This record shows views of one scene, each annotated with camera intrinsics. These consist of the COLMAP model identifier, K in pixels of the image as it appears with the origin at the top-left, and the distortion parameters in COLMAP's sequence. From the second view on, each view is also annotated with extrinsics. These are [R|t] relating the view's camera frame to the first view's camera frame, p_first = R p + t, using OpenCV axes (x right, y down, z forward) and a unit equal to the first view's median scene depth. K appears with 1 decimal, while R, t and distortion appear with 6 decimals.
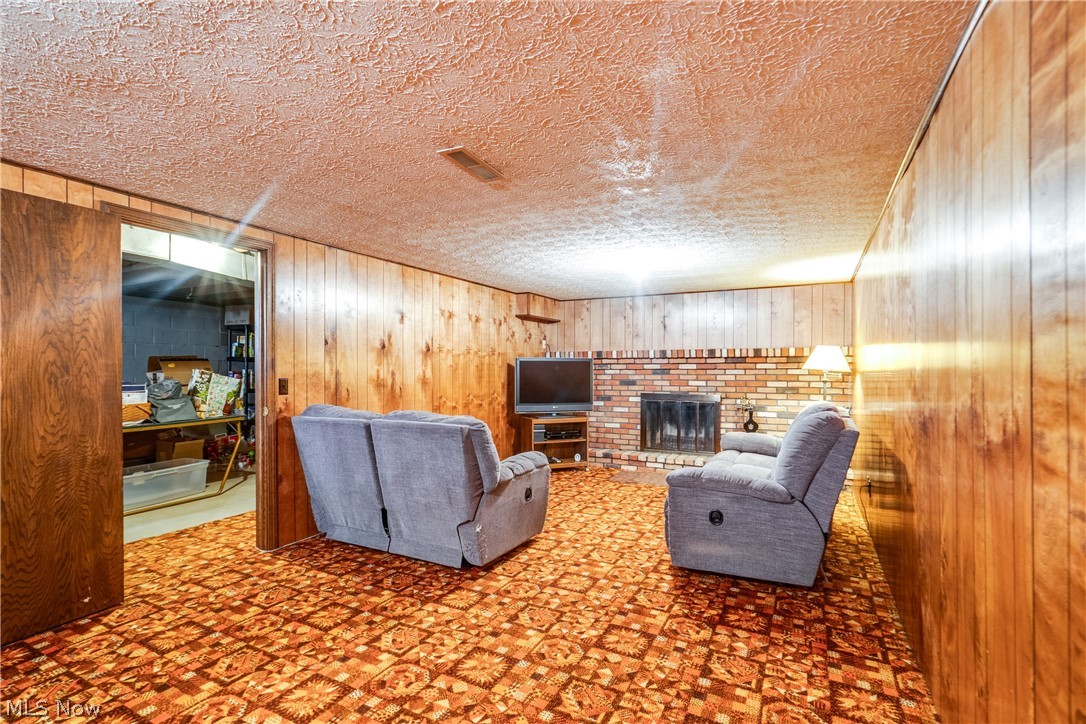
lens RADIAL K [[500.7, 0, 541.3], [0, 500.7, 370.4], [0, 0, 1]] dist [-0.009204, 0.006111]
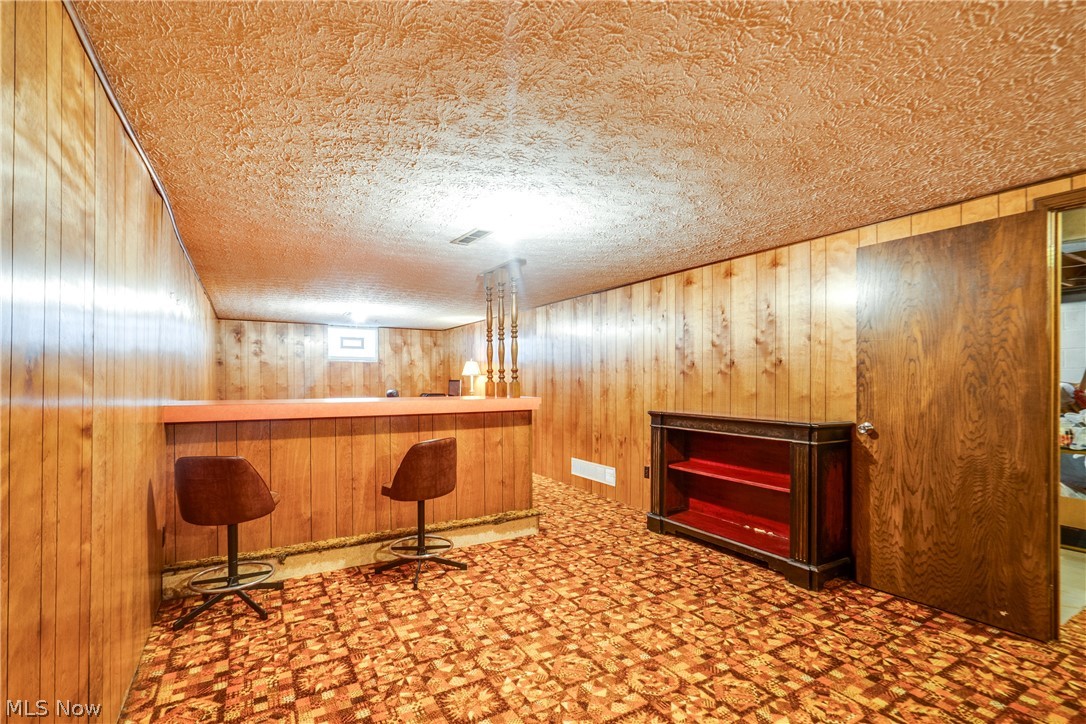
lens RADIAL K [[500.7, 0, 554.9], [0, 500.7, 377.7], [0, 0, 1]] dist [-0.009204, 0.006111]
pose [[-0.509445, -0.004489, -0.860492, 0.419960], [-0.000807, 0.999988, -0.004740, -0.001272], [0.860503, -0.001720, -0.509442, 0.789671]]
